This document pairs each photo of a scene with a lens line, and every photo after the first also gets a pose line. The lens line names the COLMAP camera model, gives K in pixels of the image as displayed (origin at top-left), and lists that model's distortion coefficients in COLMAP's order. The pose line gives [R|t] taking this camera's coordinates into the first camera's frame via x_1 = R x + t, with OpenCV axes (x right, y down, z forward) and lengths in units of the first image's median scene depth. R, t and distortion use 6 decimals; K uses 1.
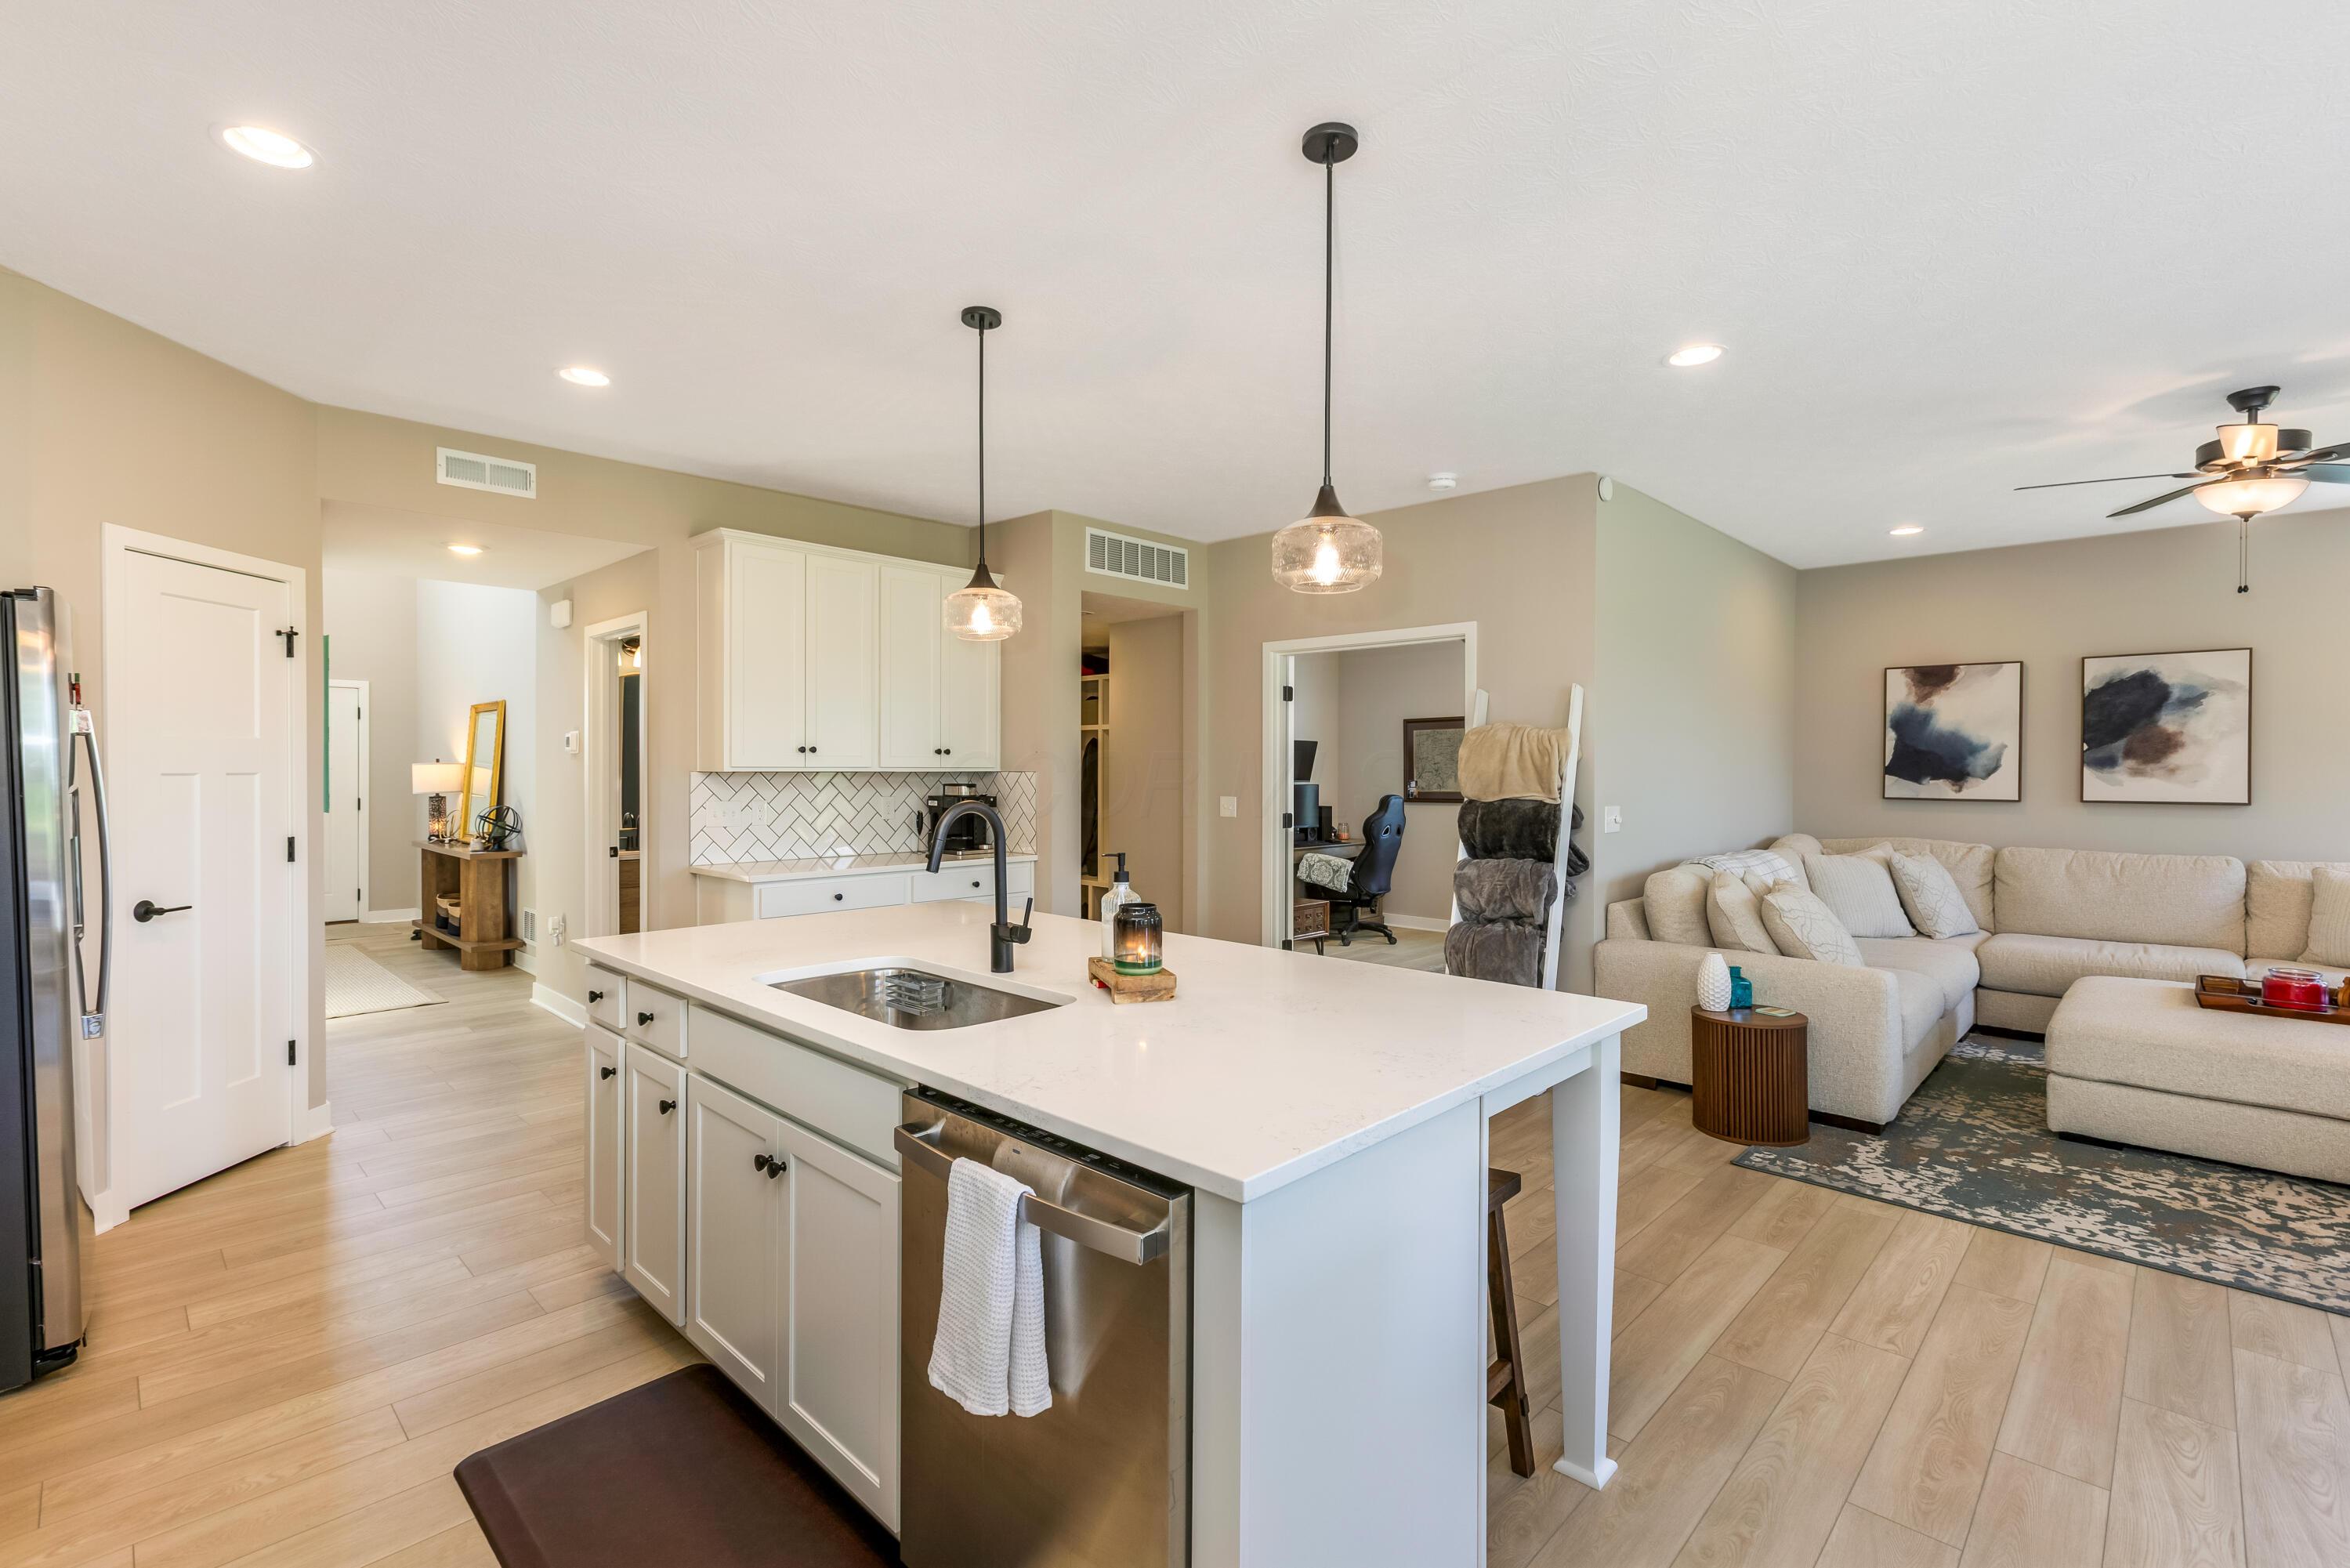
lens RADIAL K [[1047.6, 0, 1181.4], [0, 1047.6, 772.9], [0, 0, 1]] dist [0.001918, 0.000012]
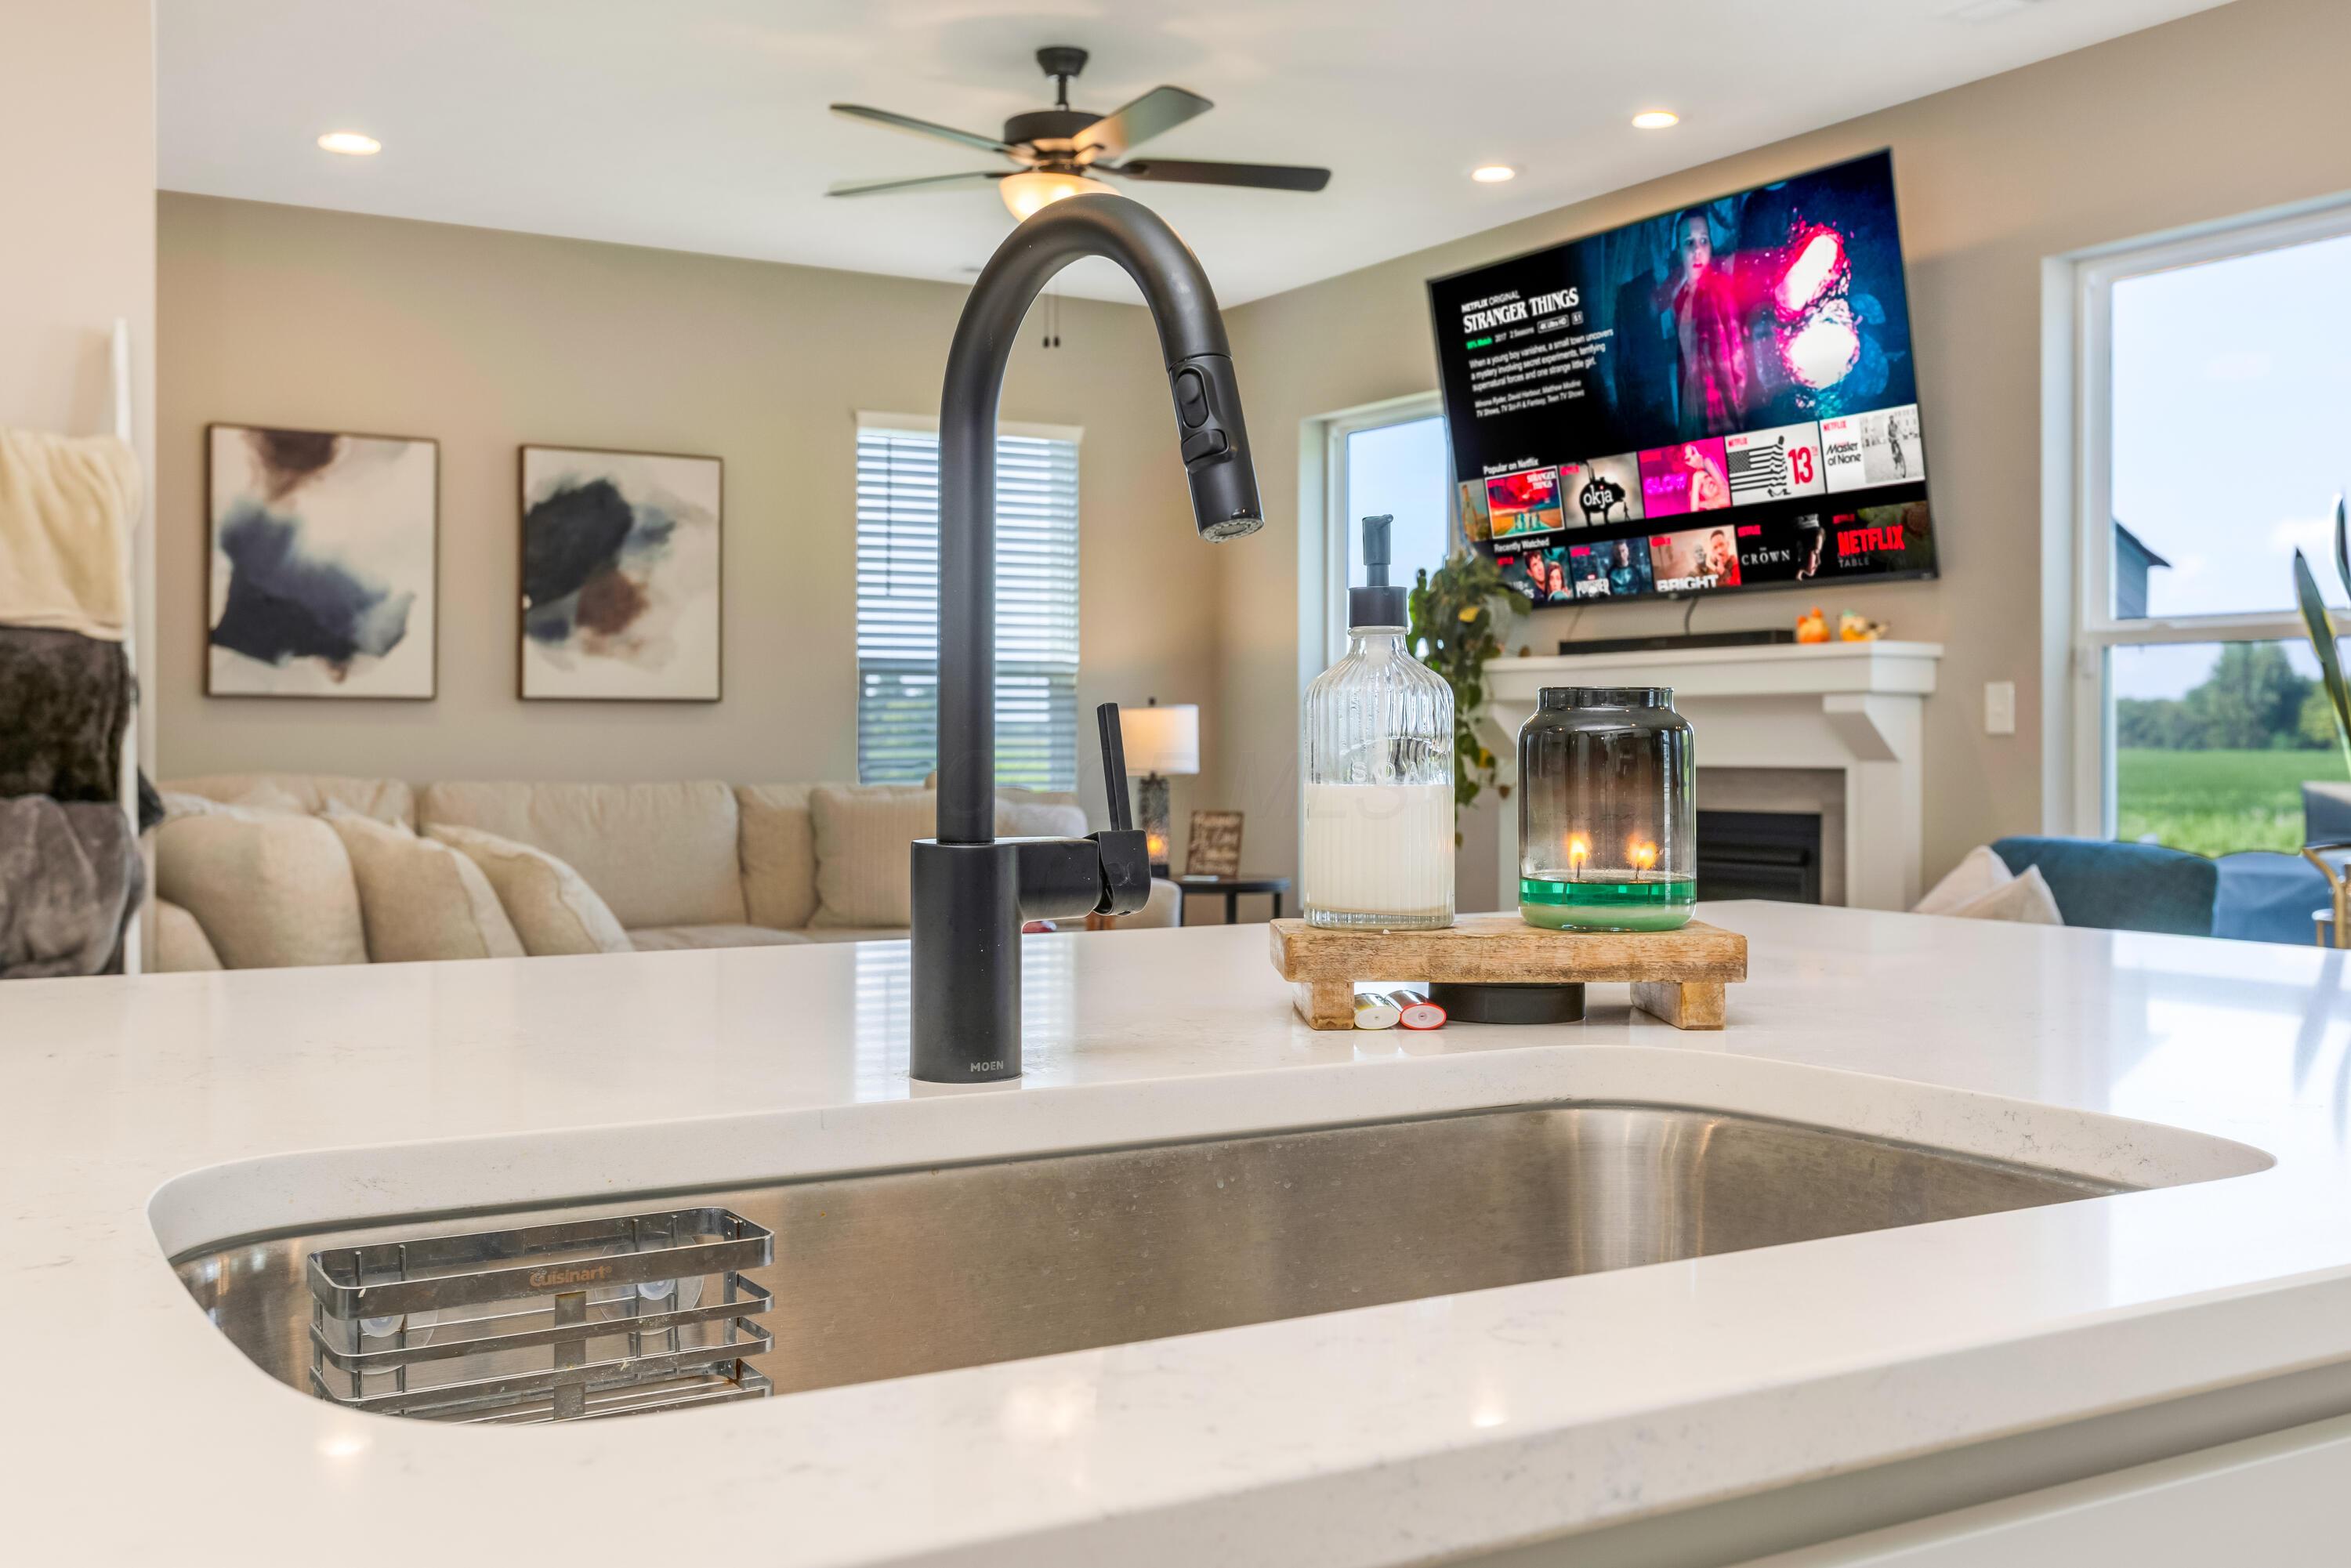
lens RADIAL K [[2250.1, 0, 1179.6], [0, 2250.1, 761.4], [0, 0, 1]] dist [-0.010464, 0.000000]
pose [[0.260218, -0.010878, 0.965489, -0.268963], [0.001900, 0.999940, 0.010754, 0.057725], [-0.965548, -0.000964, 0.260223, 0.396482]]
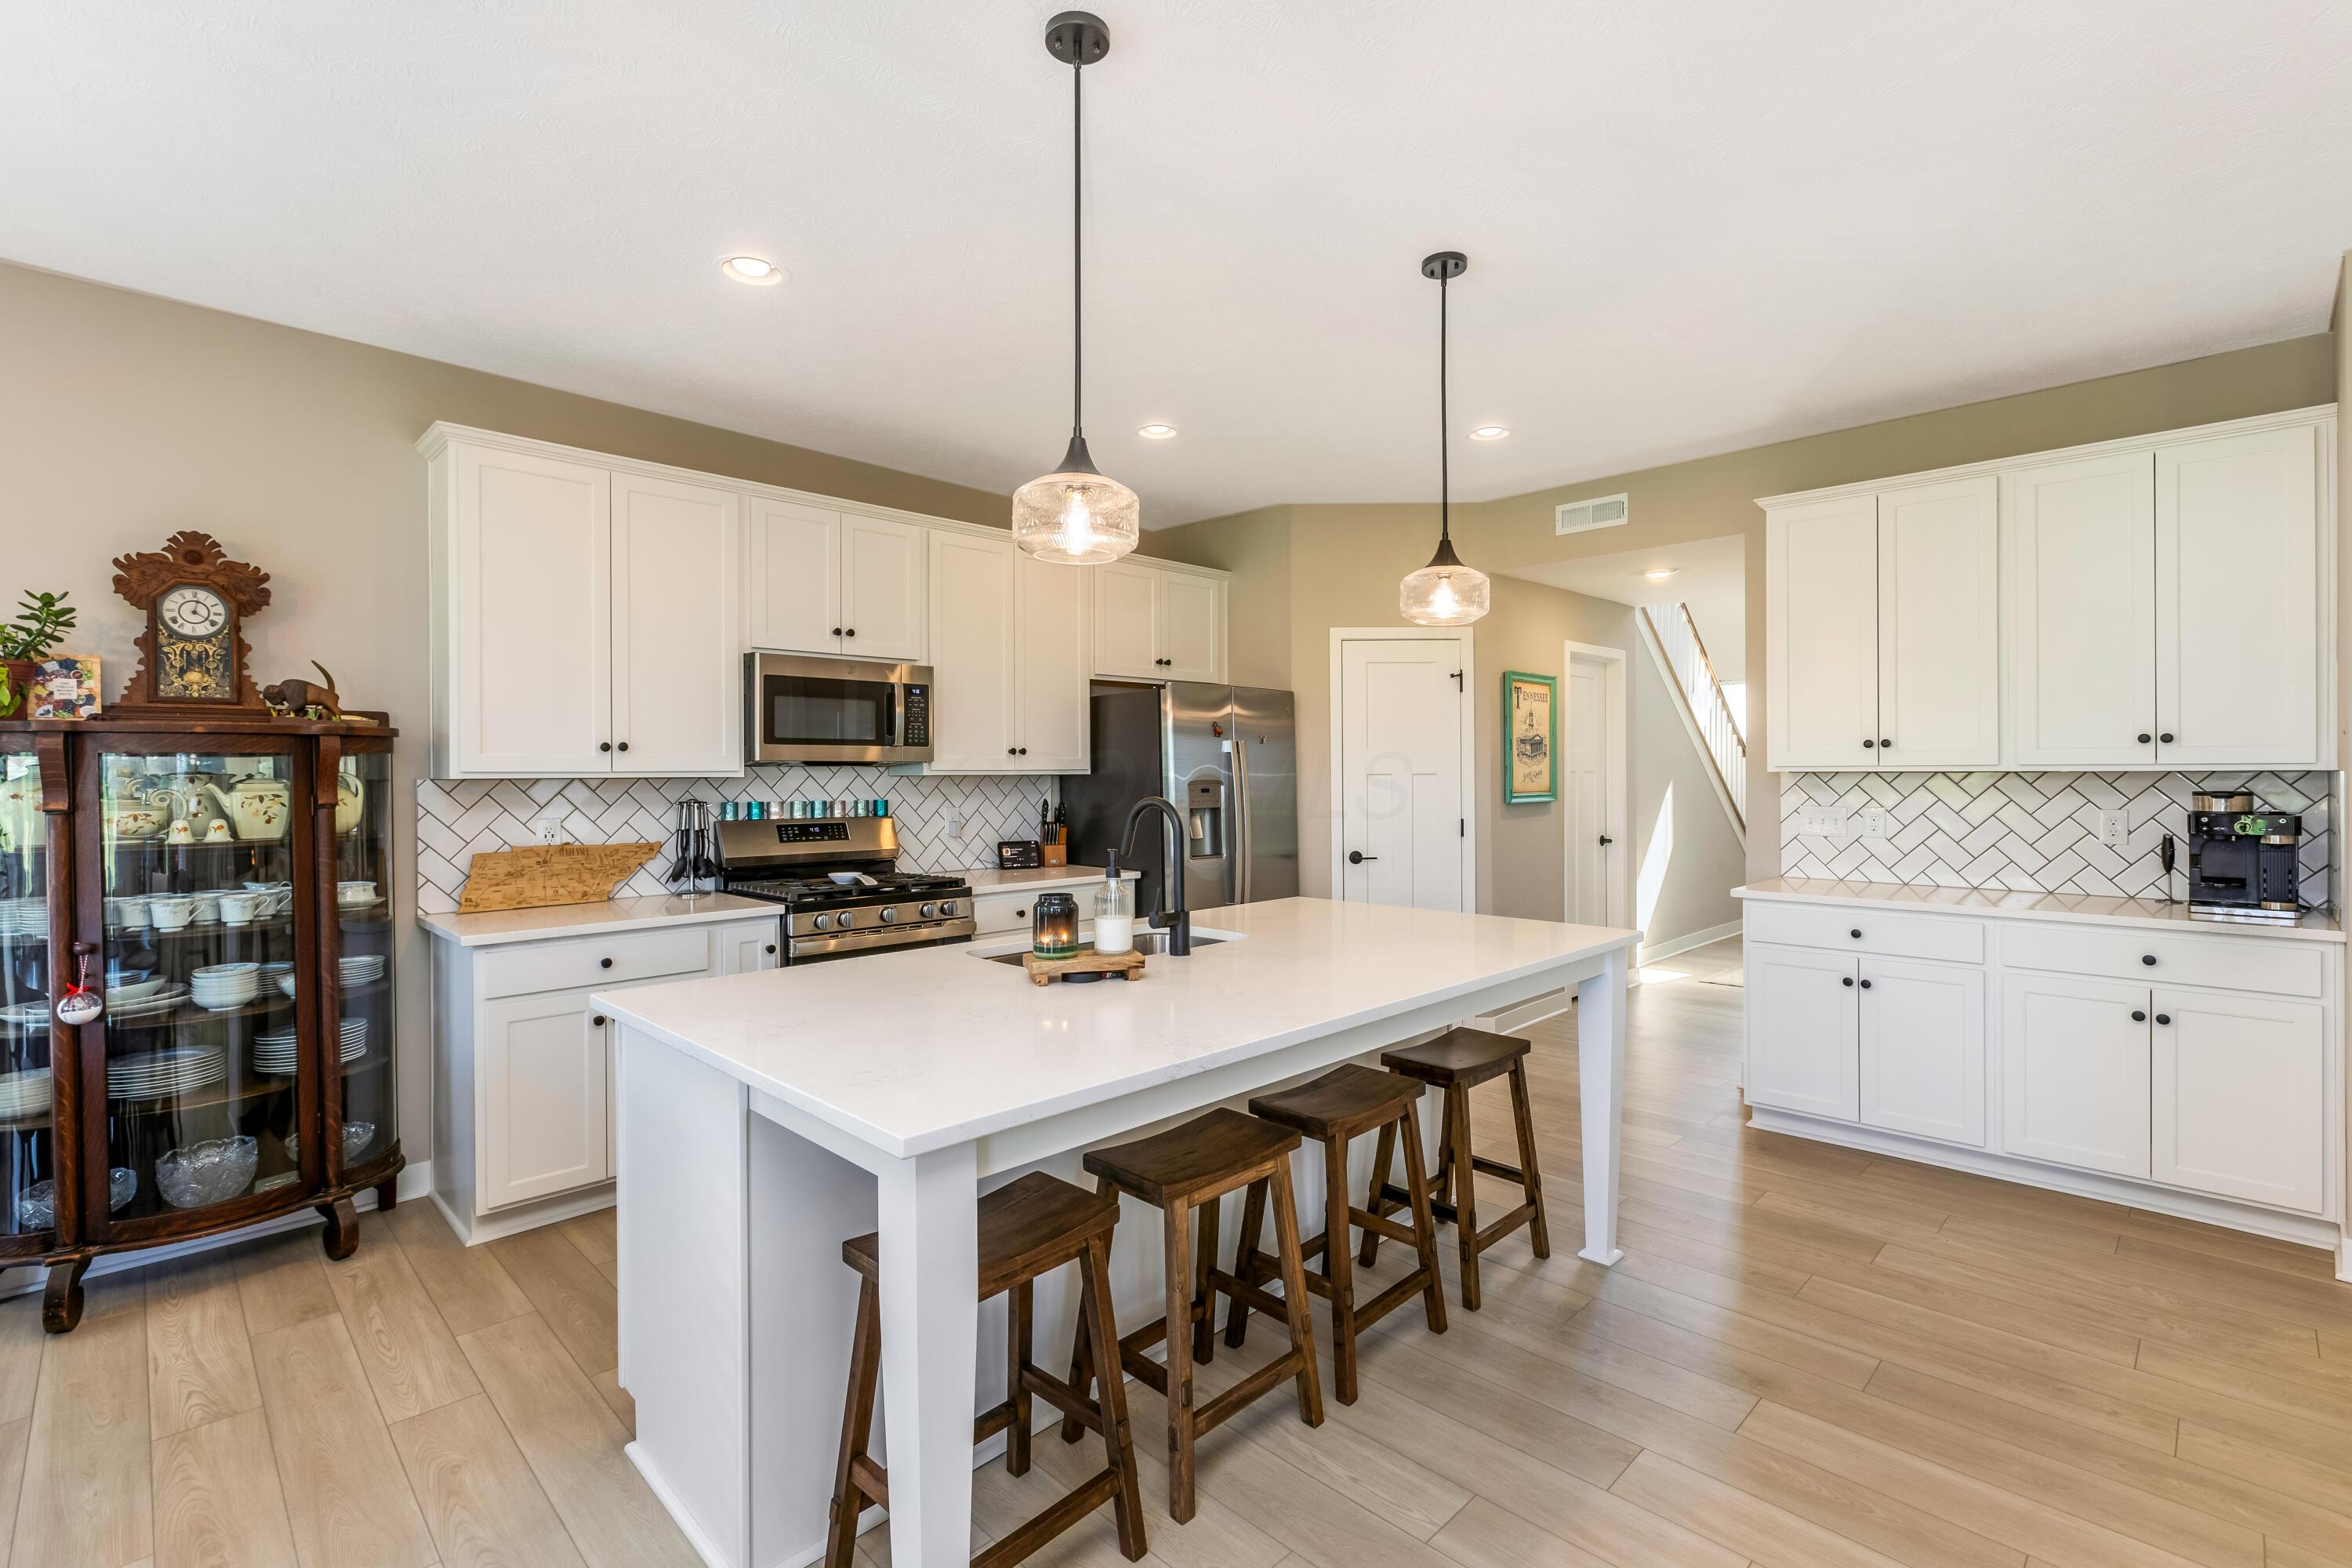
lens RADIAL K [[1048.5, 0, 1162.5], [0, 1048.5, 771.2], [0, 0, 1]] dist [0.001918, 0.000012]
pose [[-0.033155, -0.000512, -0.999450, 0.427753], [0.002021, 0.999998, -0.000579, -0.002195], [0.999448, -0.002039, -0.033154, 0.474044]]
